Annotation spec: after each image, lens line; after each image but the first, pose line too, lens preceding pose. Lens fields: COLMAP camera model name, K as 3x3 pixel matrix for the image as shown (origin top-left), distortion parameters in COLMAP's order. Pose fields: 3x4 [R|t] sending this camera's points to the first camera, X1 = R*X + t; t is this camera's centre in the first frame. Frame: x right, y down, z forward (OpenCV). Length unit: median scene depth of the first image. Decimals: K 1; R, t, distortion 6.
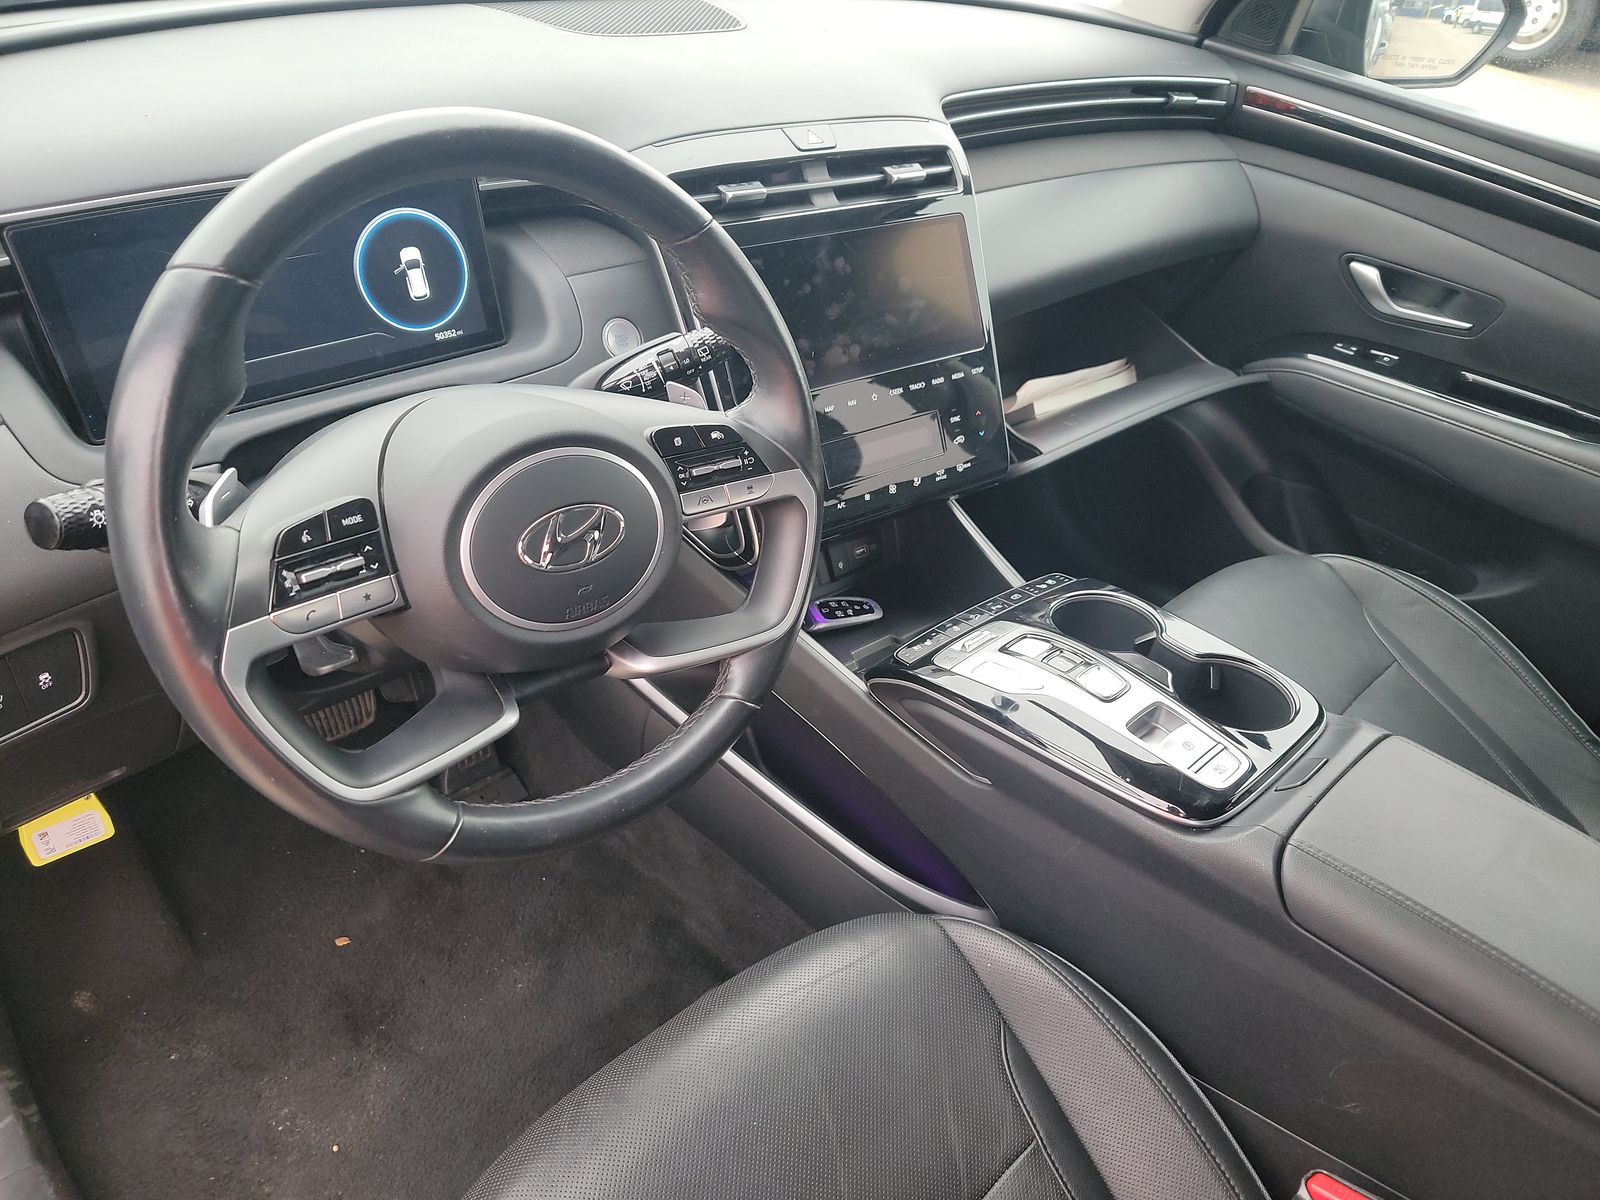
lens RADIAL K [[1167.0, 0, 800.0], [0, 1167.0, 600.0], [0, 0, 1]] dist [0.012130, 0.001530]
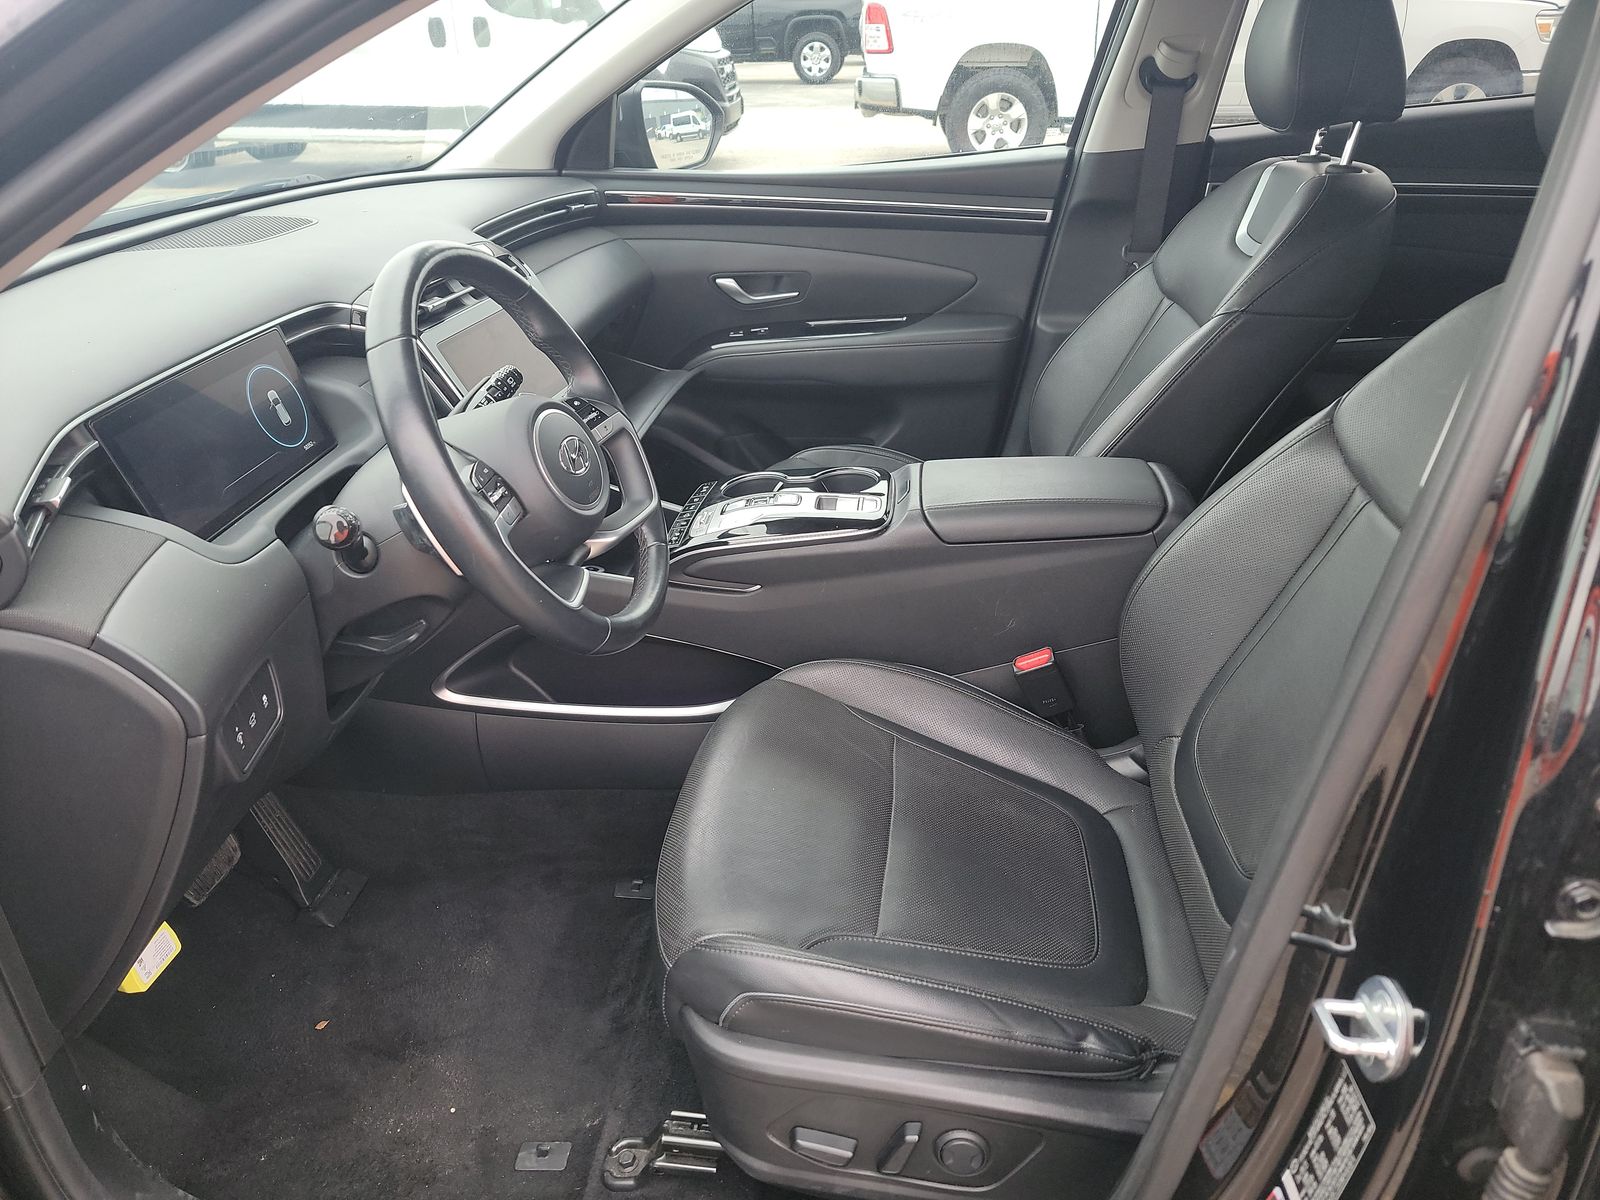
lens RADIAL K [[1206.6, 0, 800.0], [0, 1206.6, 600.0], [0, 0, 1]] dist [0.078317, -0.087018]
pose [[0.751985, -0.402443, 0.522071, -0.446824], [0.474761, 0.880098, -0.005407, 0.140370], [-0.457298, 0.251925, 0.852885, -0.292230]]
